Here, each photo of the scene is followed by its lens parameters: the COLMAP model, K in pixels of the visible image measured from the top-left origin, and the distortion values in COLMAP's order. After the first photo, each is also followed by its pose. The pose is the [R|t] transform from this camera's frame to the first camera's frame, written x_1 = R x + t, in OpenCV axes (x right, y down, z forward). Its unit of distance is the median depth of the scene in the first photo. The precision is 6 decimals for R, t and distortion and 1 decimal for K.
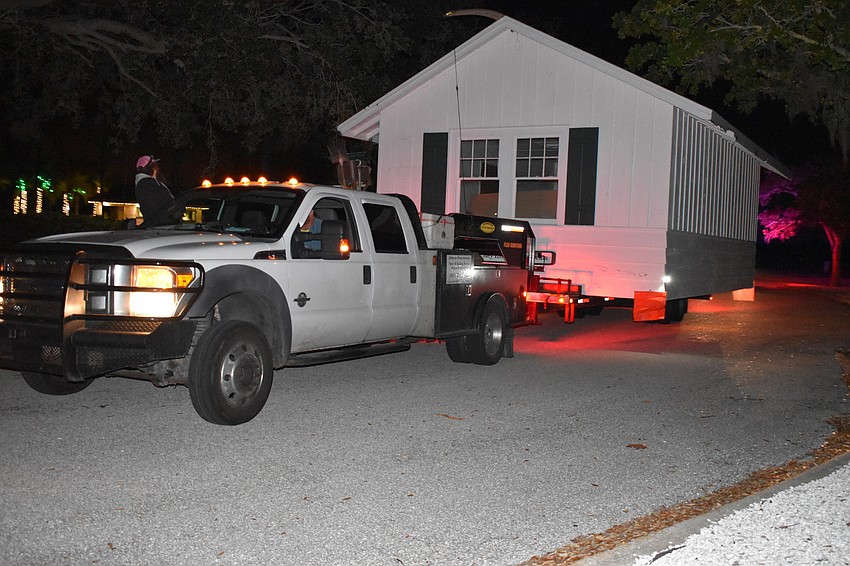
lens RADIAL K [[824.4, 0, 425.0], [0, 824.4, 283.0], [0, 0, 1]] dist [-0.075602, -0.006583]
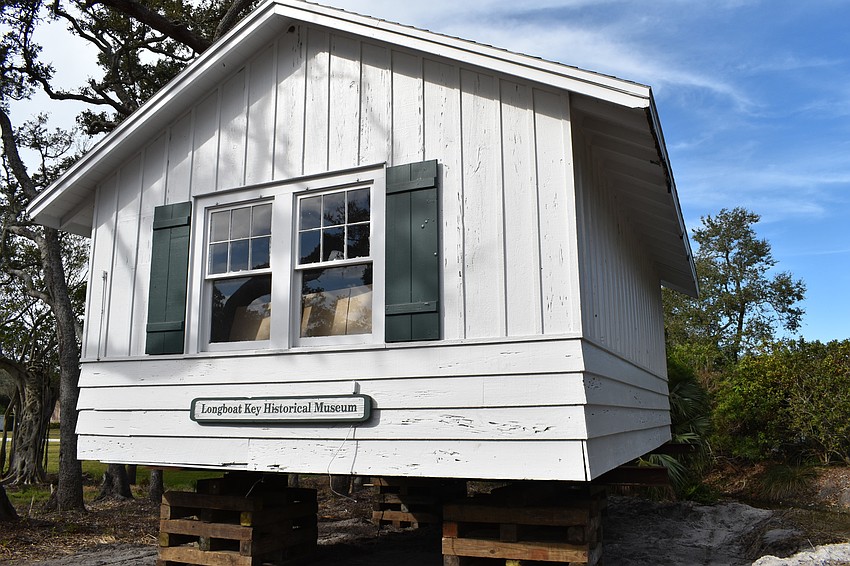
lens RADIAL K [[697.9, 0, 425.0], [0, 697.9, 283.0], [0, 0, 1]] dist [-0.094183, 0.010185]
pose [[0.990313, -0.023790, 0.136798, 0.130973], [0.055383, 0.971127, -0.232044, -0.002357], [-0.127328, 0.237372, 0.963038, 0.542639]]
